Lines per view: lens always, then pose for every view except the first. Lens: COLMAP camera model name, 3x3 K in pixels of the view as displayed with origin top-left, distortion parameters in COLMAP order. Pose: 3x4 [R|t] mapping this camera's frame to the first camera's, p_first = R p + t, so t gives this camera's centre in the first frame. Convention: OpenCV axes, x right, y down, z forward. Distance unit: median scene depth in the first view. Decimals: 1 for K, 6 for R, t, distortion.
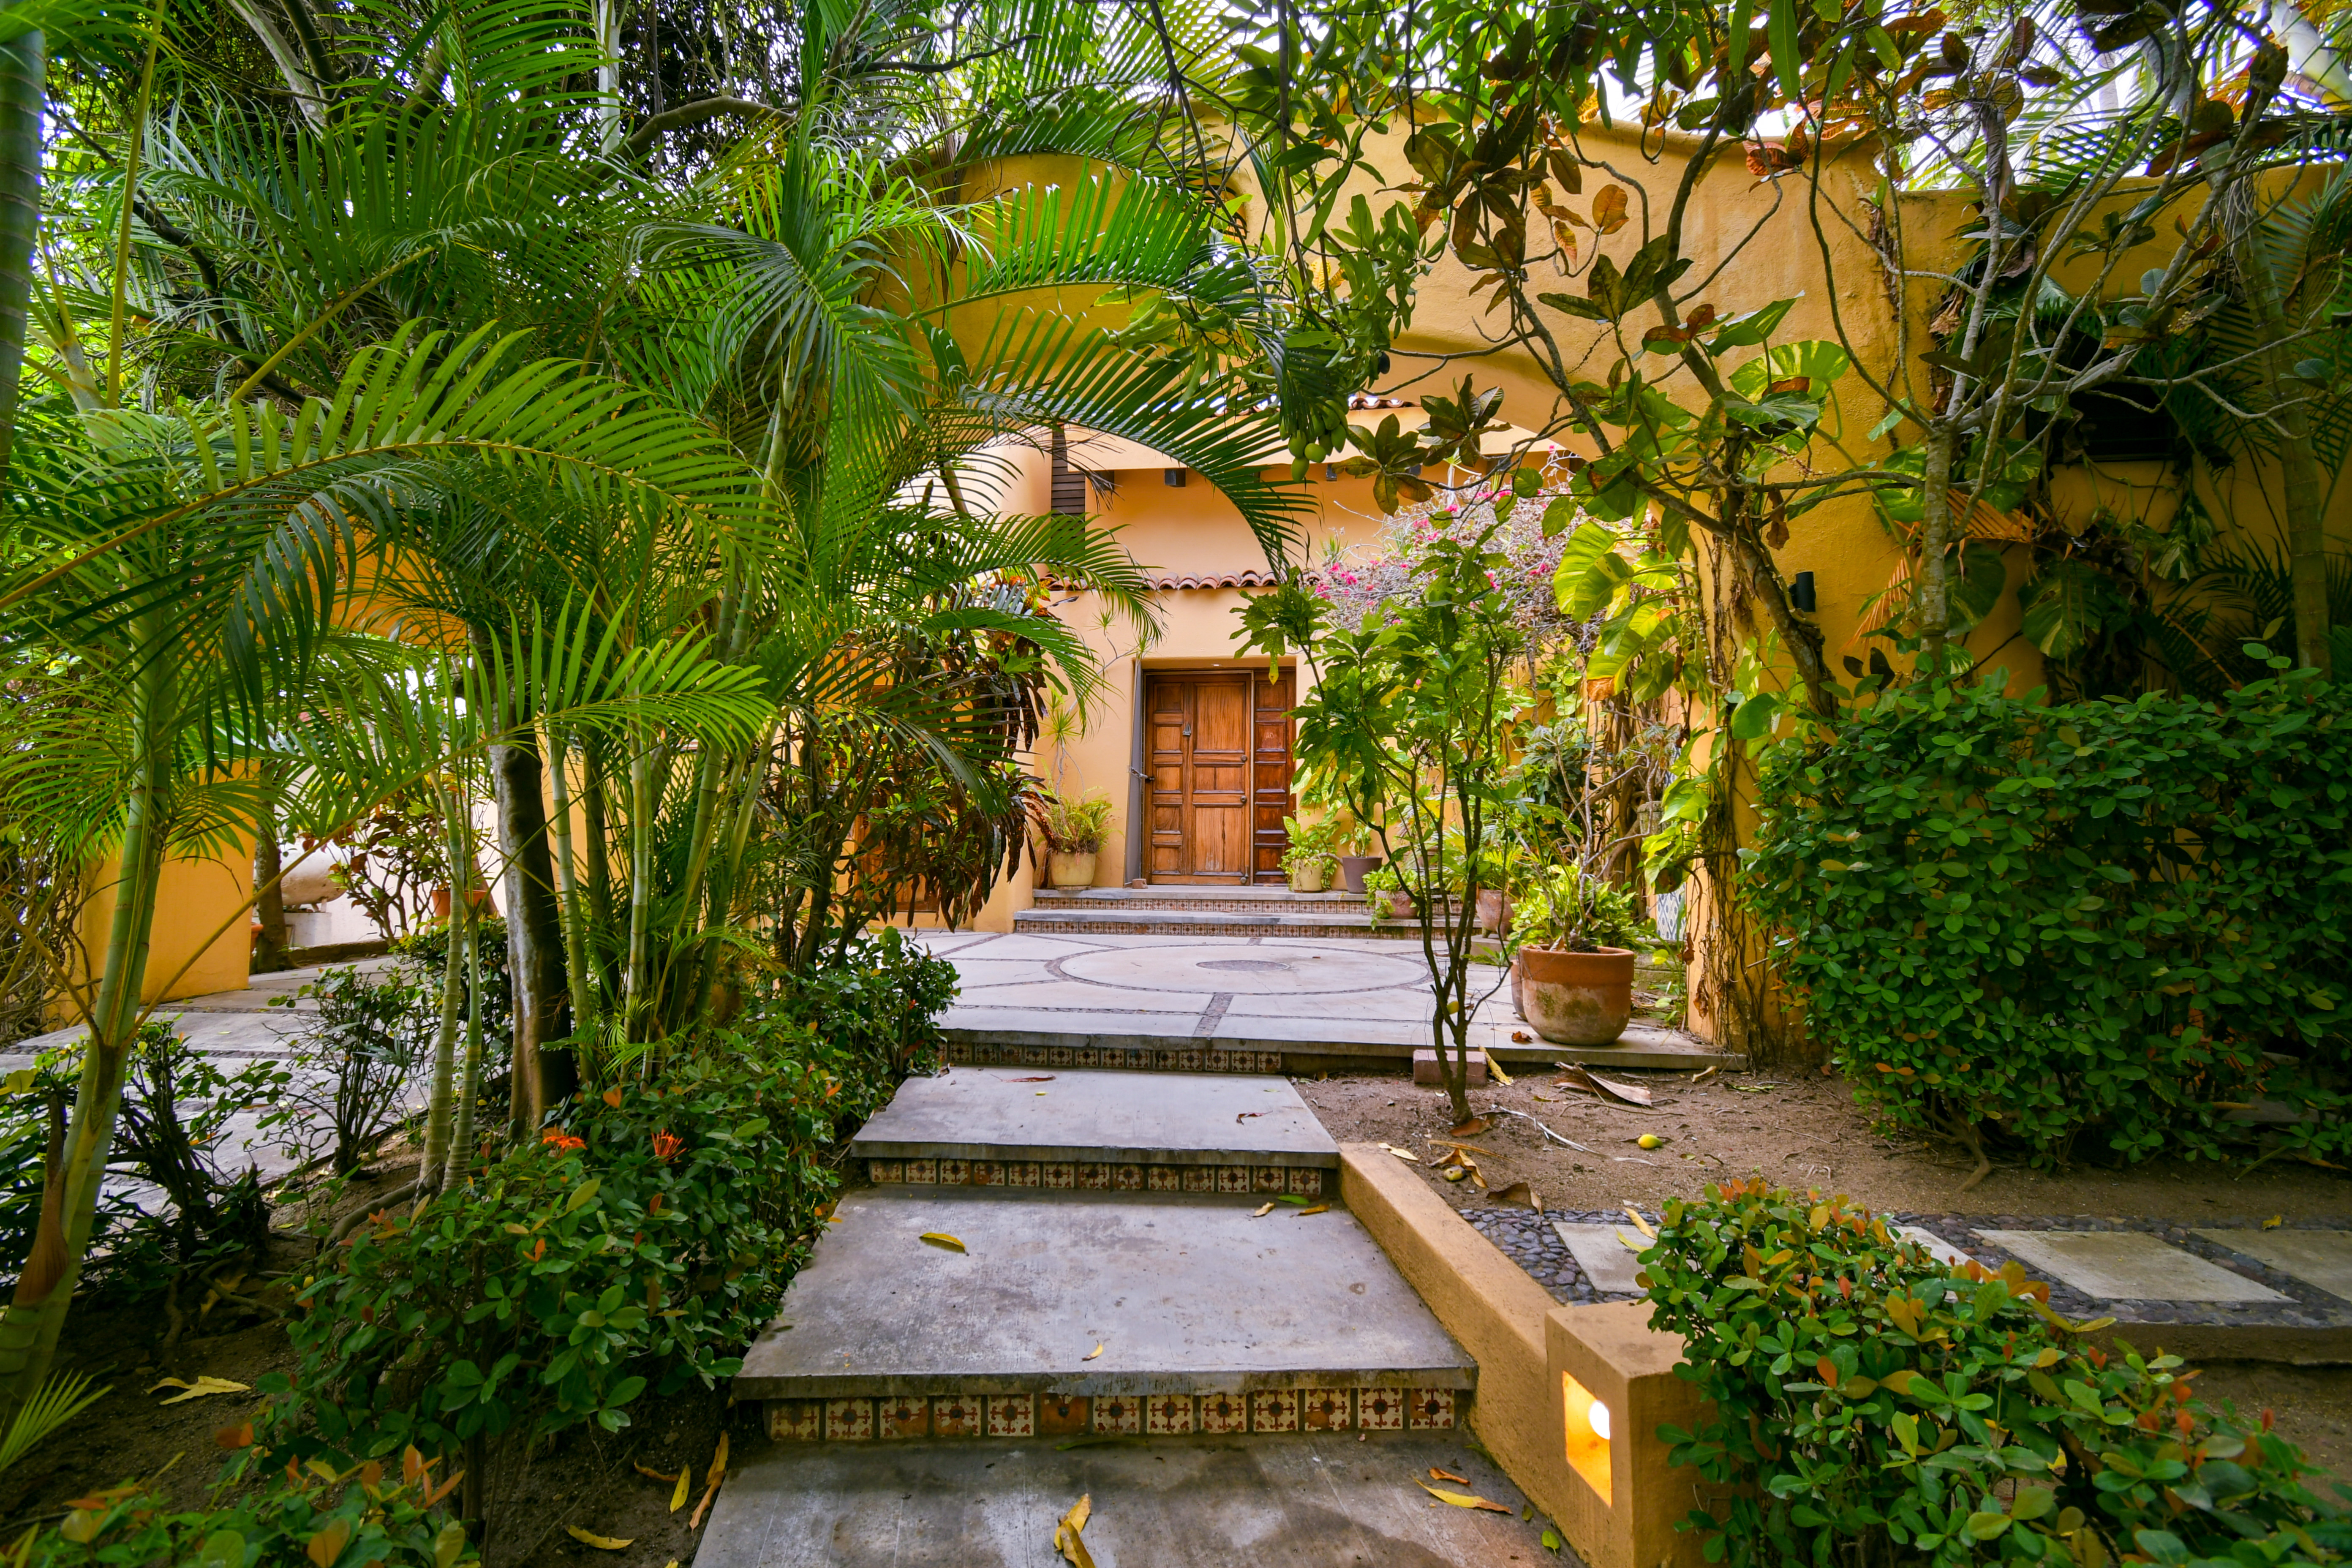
lens RADIAL K [[1012.4, 0, 1176.0], [0, 1012.4, 784.0], [0, 0, 1]] dist [0.001570, 0.000030]
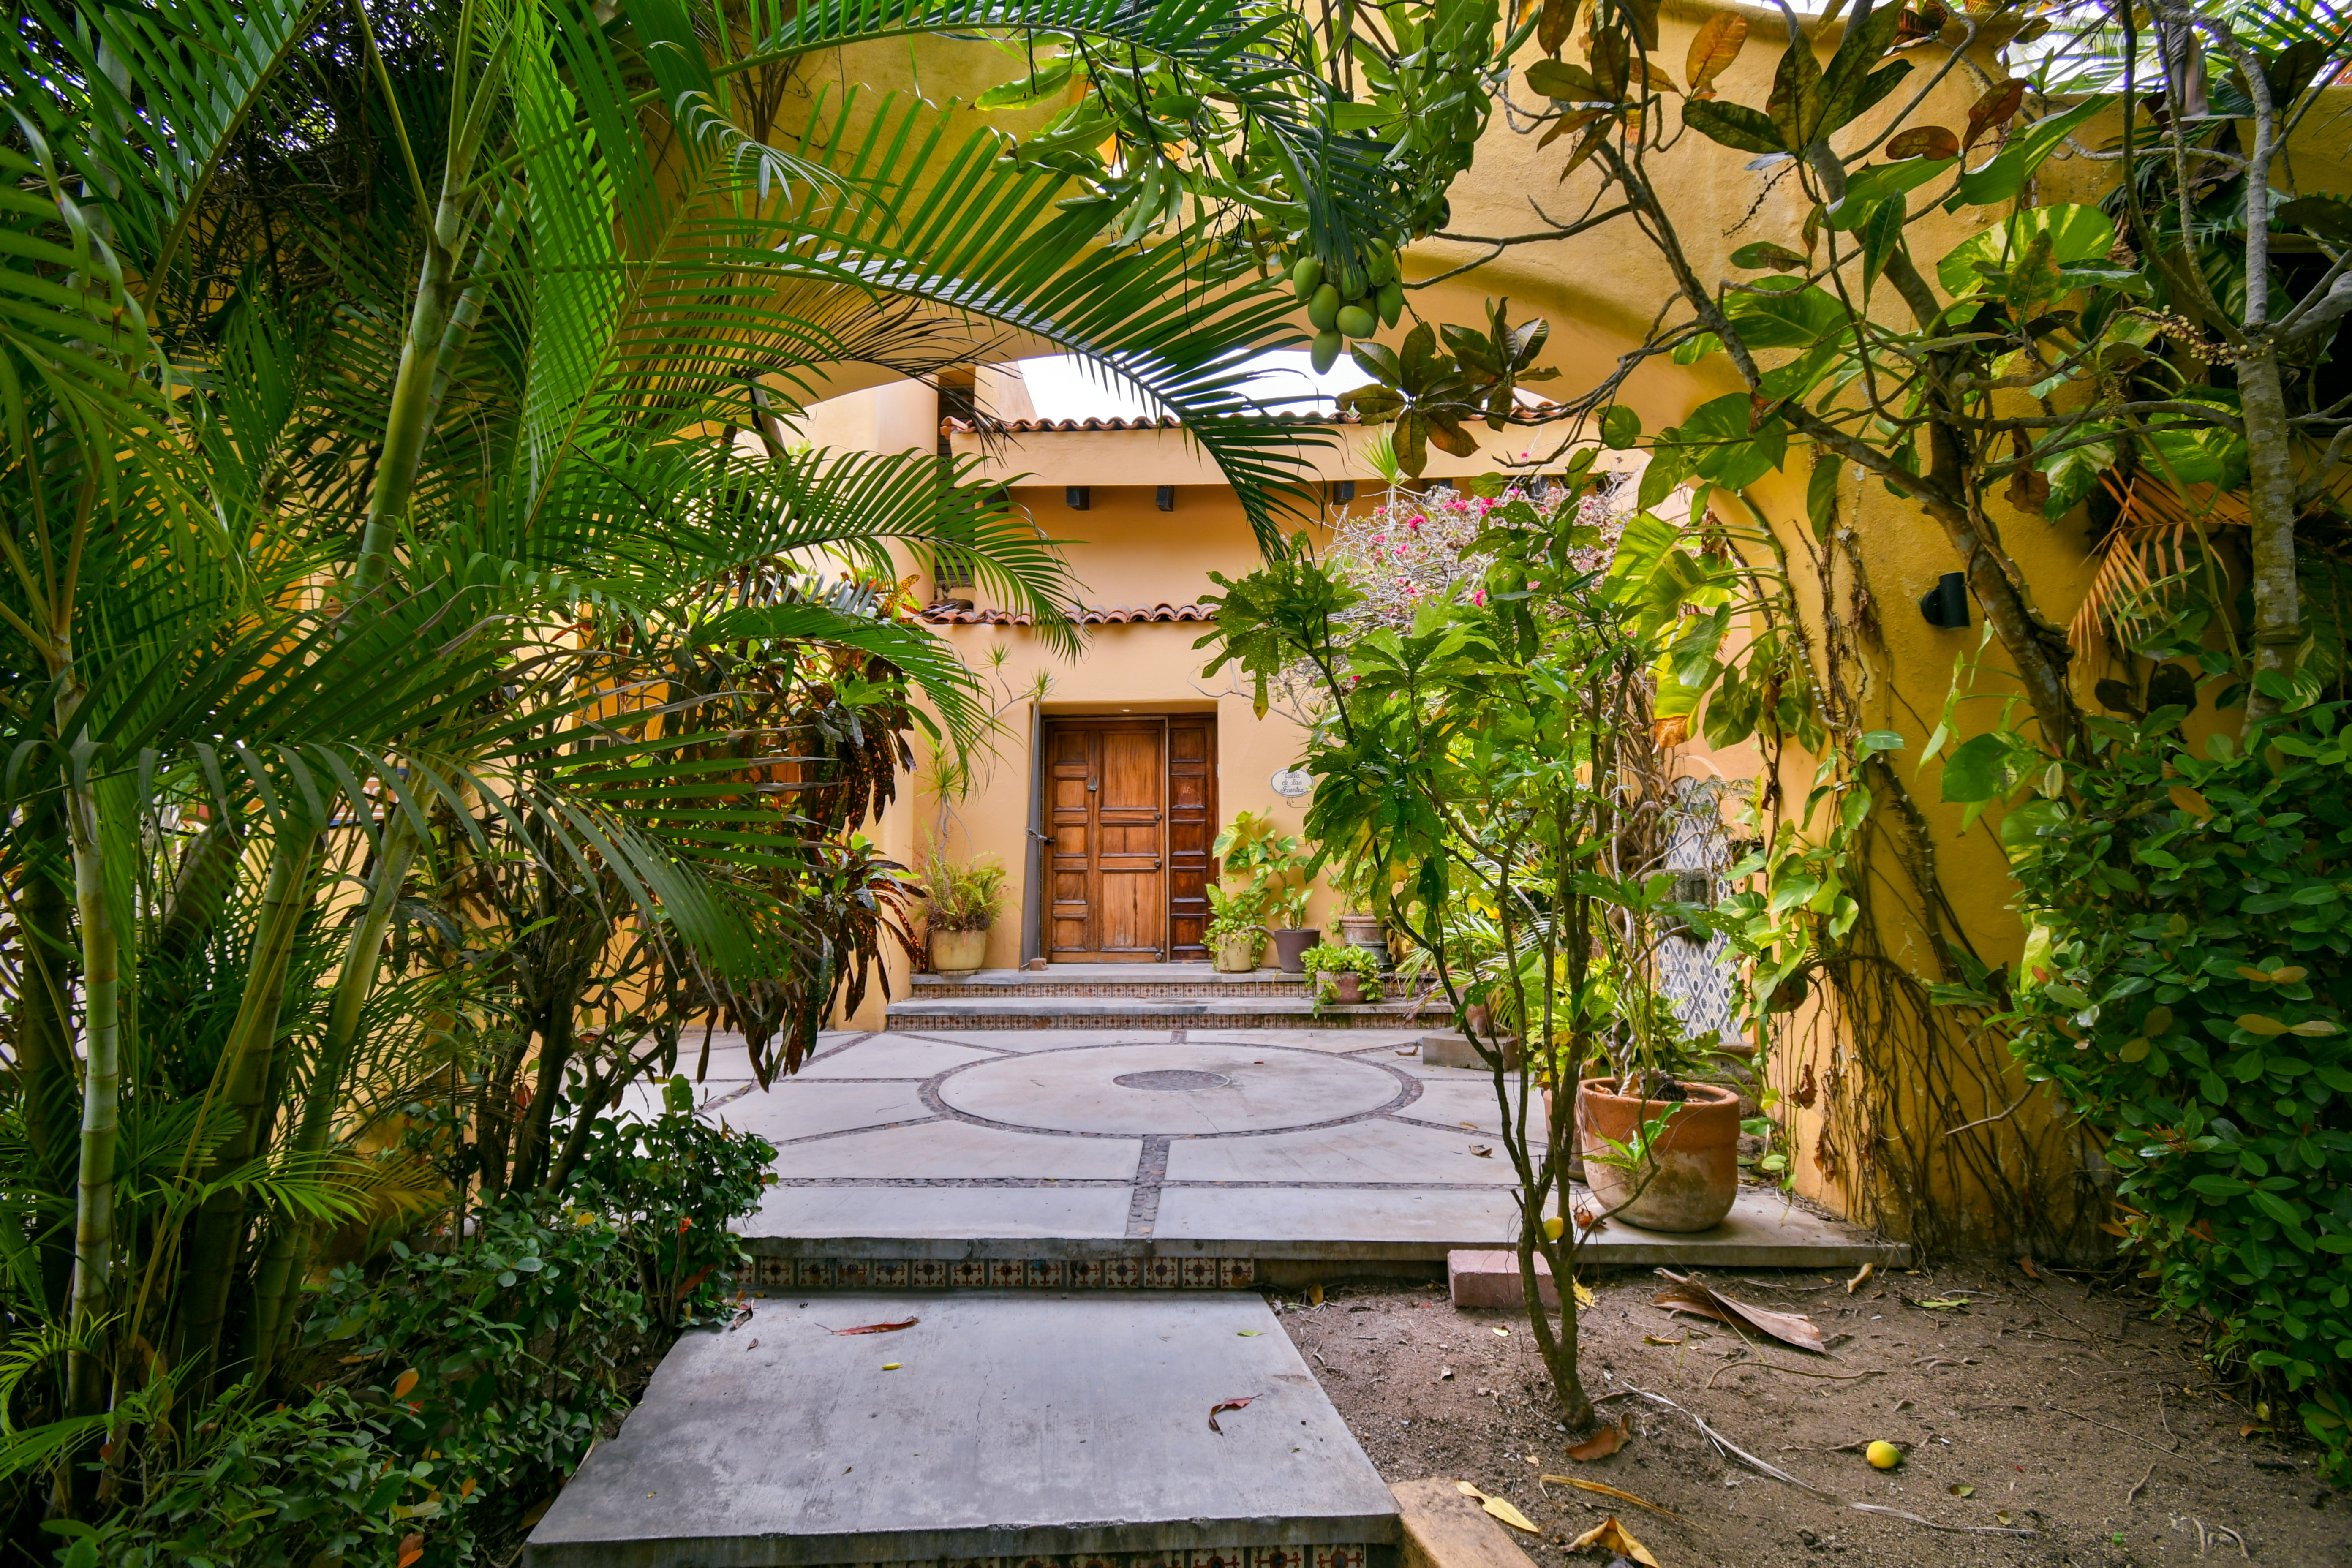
lens RADIAL K [[1012.4, 0, 1176.0], [0, 1012.4, 784.0], [0, 0, 1]] dist [0.001570, 0.000030]
pose [[0.994672, -0.003623, 0.103027, -0.018077], [0.008875, 0.998681, -0.050569, -0.020502], [-0.102708, 0.051214, 0.993392, 0.292810]]
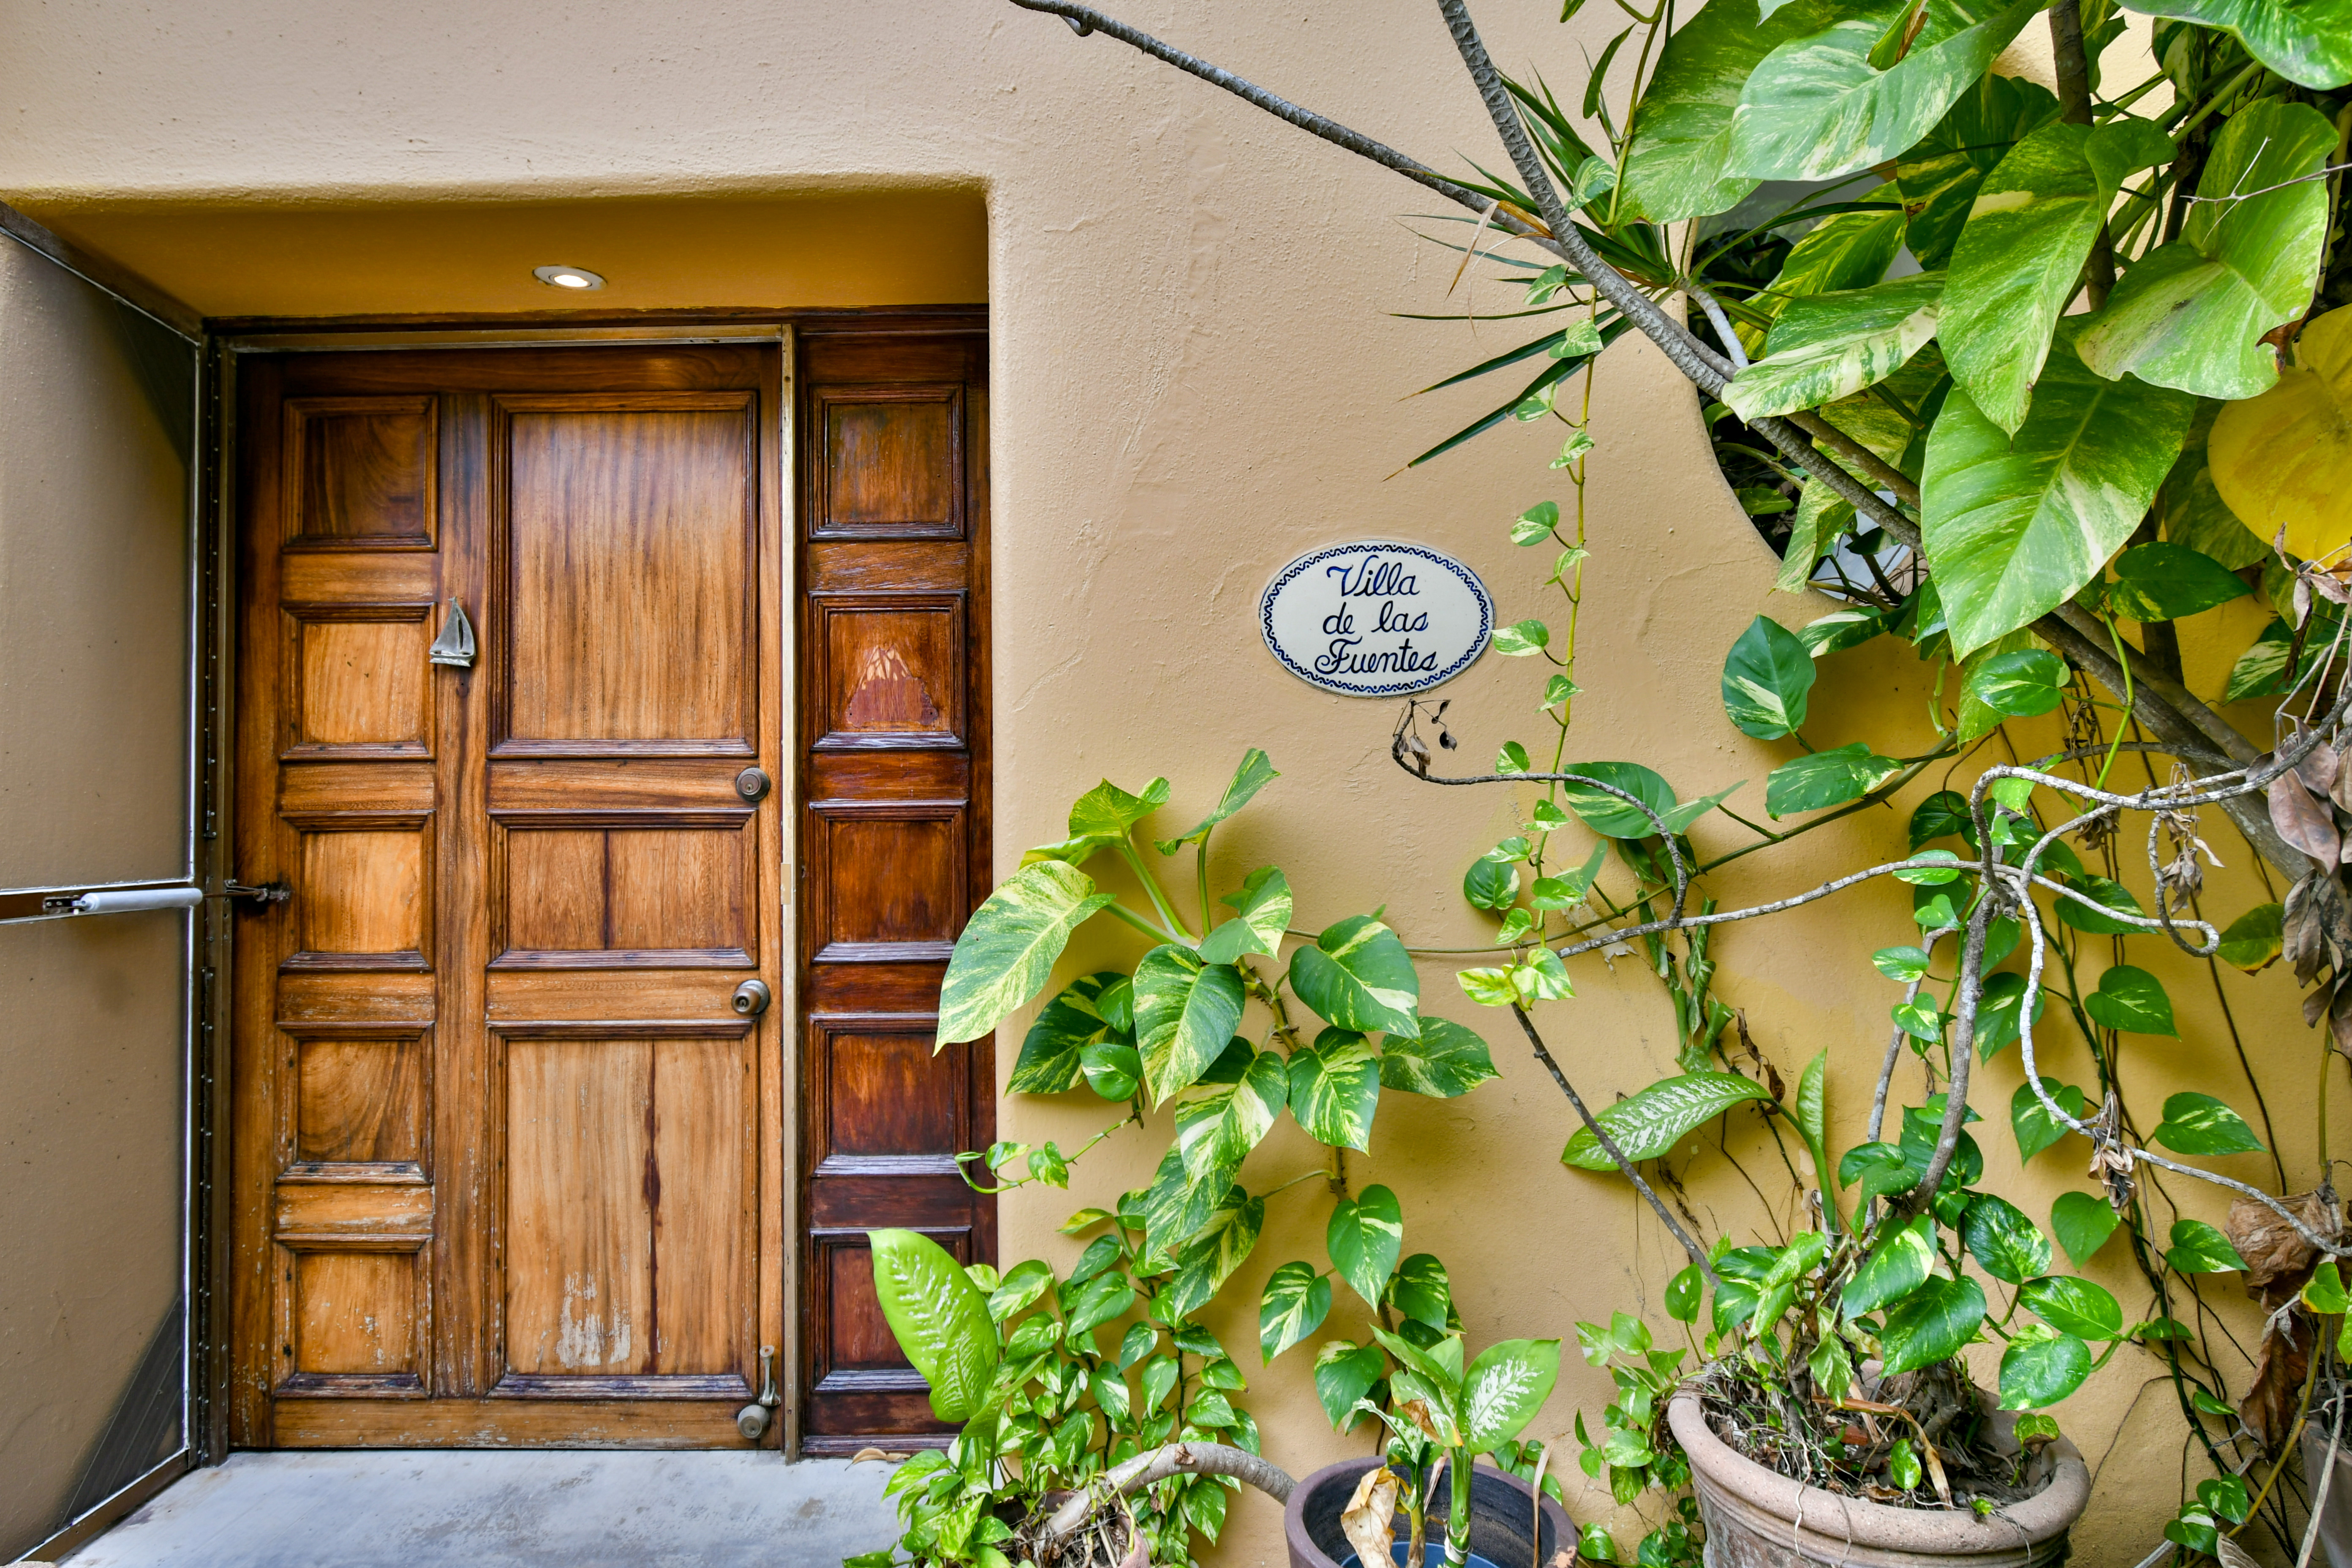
lens RADIAL K [[1434.6, 0, 1176.0], [0, 1434.6, 784.0], [0, 0, 1]] dist [0.001305, 0.000152]
pose [[0.990678, -0.007803, 0.136004, 0.257666], [0.007664, 0.999969, 0.001545, -0.059368], [-0.136012, -0.000488, 0.990707, 1.691399]]
